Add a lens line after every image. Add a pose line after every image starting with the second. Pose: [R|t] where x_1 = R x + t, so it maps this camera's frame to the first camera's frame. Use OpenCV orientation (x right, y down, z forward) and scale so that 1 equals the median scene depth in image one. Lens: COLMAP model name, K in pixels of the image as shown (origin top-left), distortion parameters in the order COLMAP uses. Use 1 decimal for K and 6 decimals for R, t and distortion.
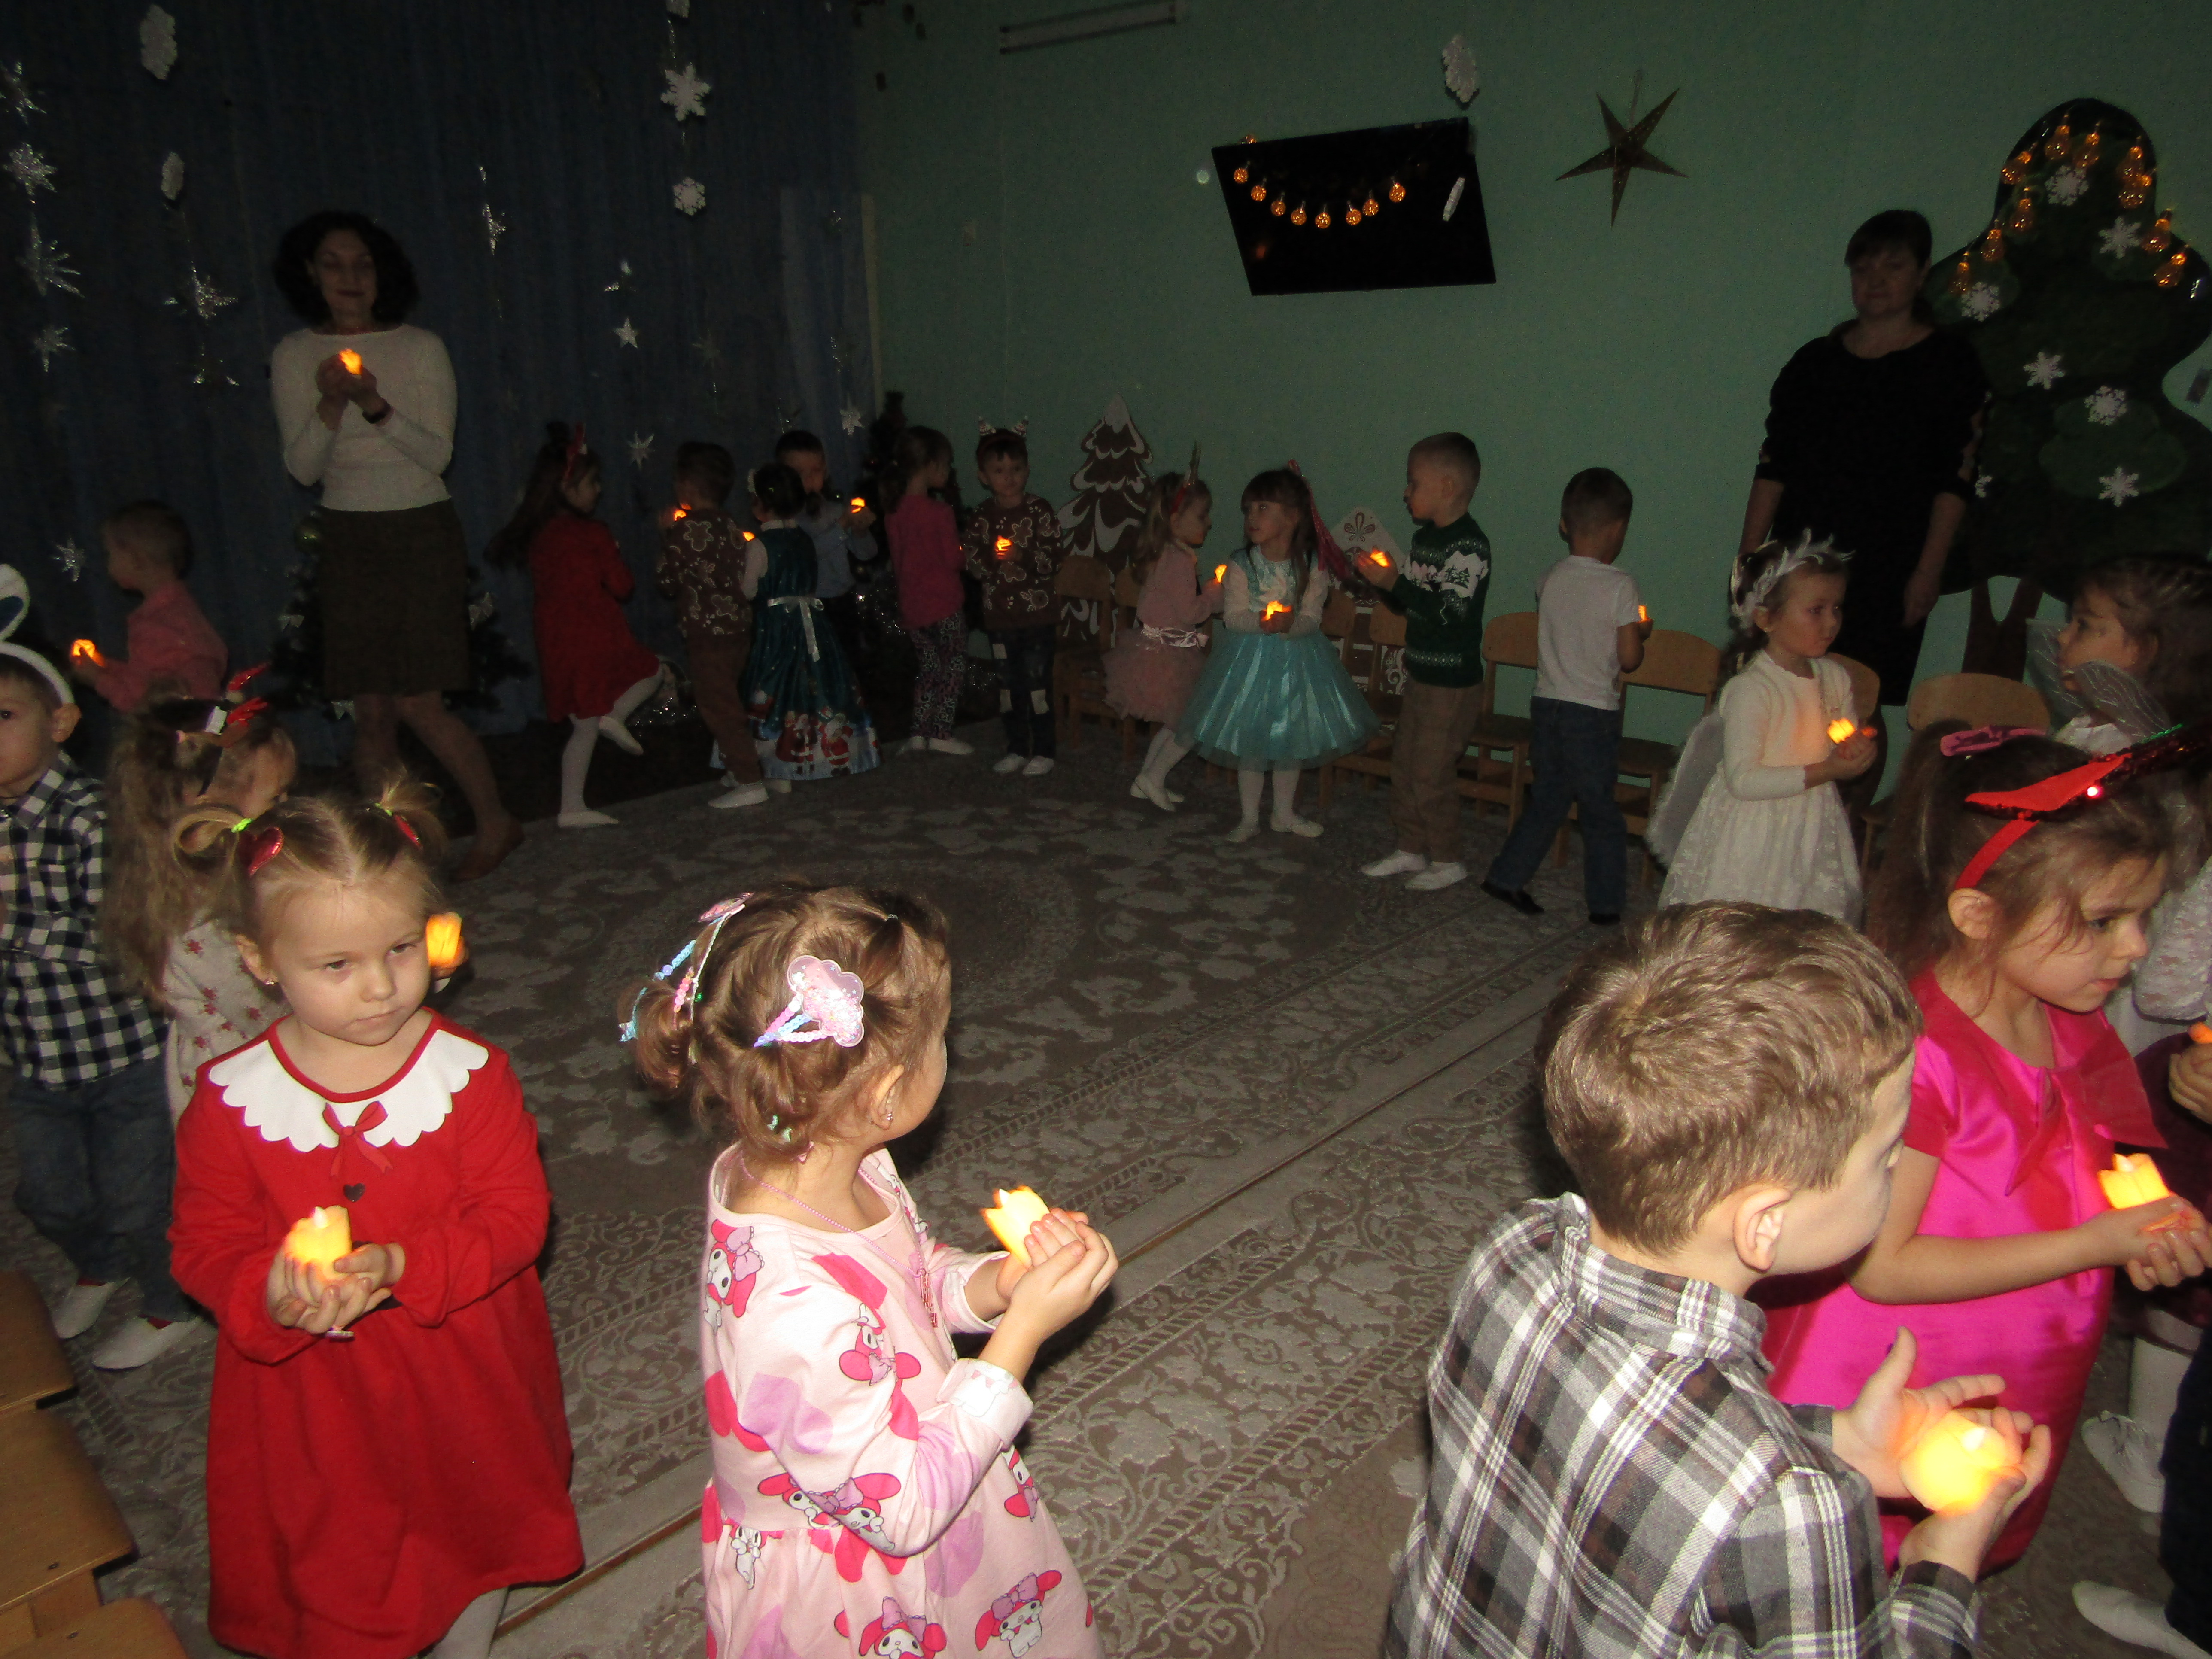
lens RADIAL K [[1575.0, 0, 1106.0], [0, 1575.0, 829.5], [0, 0, 1]] dist [-0.008848, -0.001799]
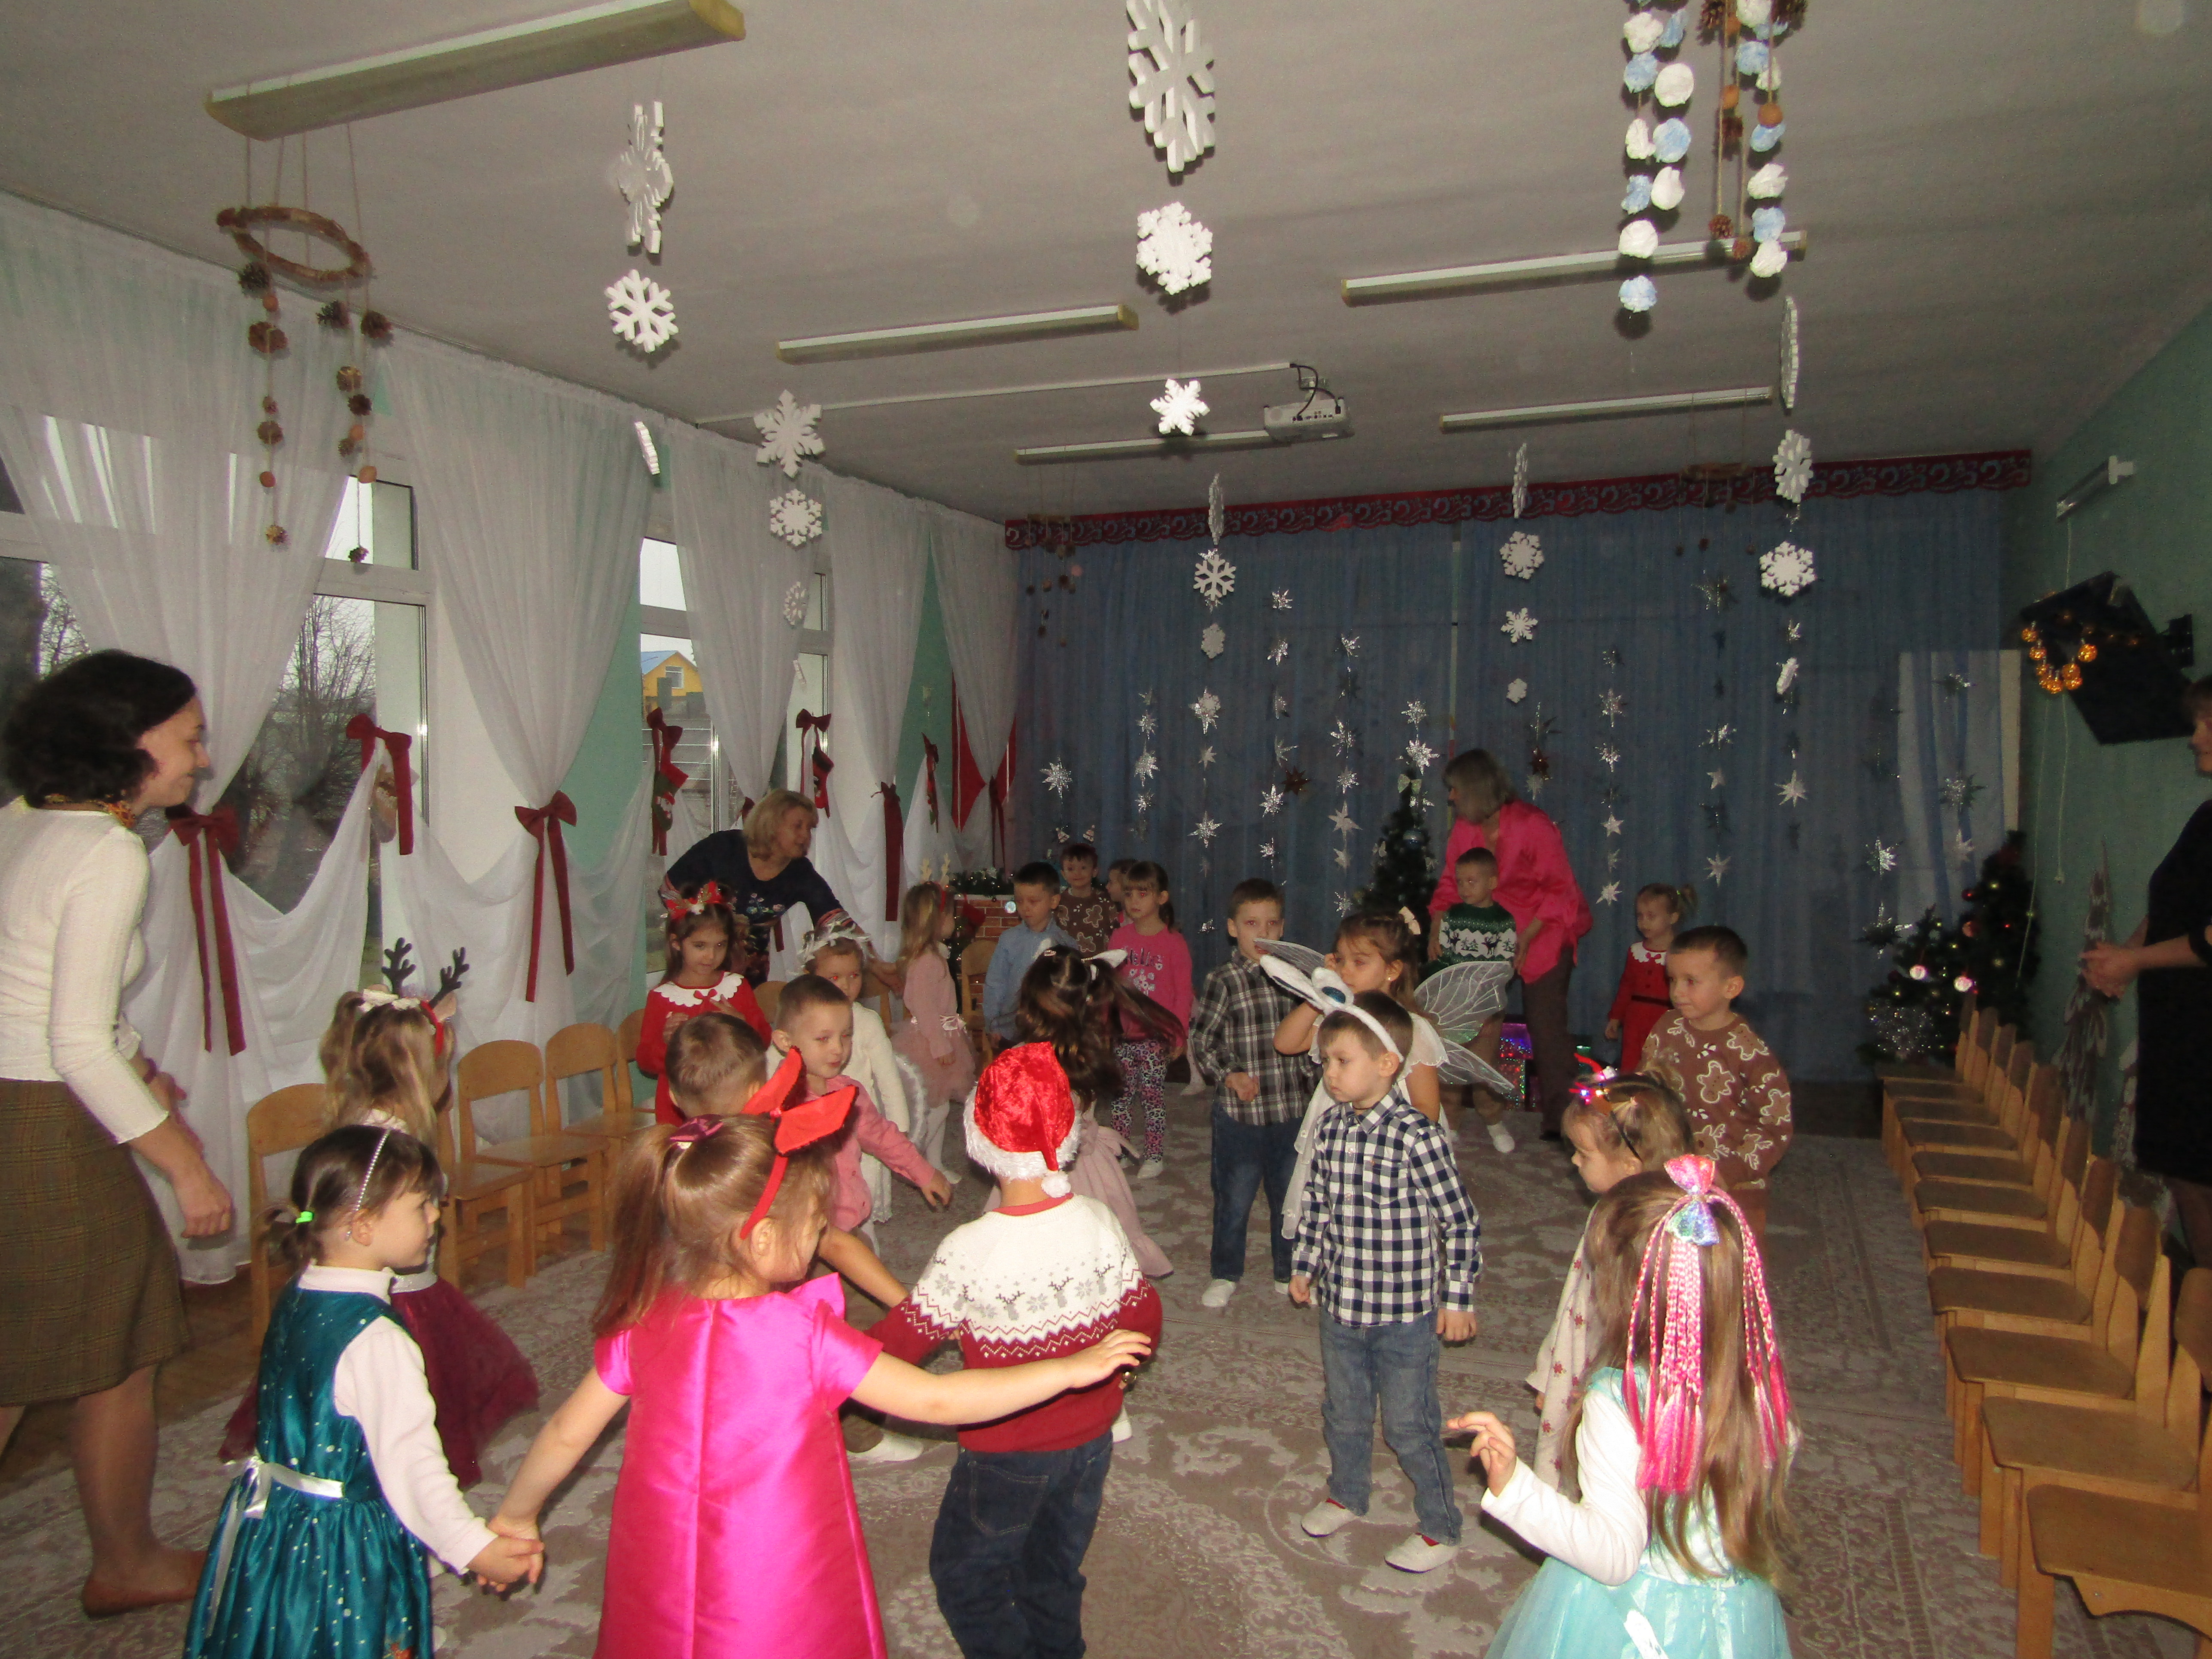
lens RADIAL K [[1564.1, 0, 1106.0], [0, 1564.1, 829.5], [0, 0, 1]] dist [-0.033869, -0.000357]
pose [[0.335281, 0.044718, -0.941056, 1.063366], [-0.281639, 0.957953, -0.054822, -0.091479], [0.899036, 0.283419, 0.333778, 0.205813]]
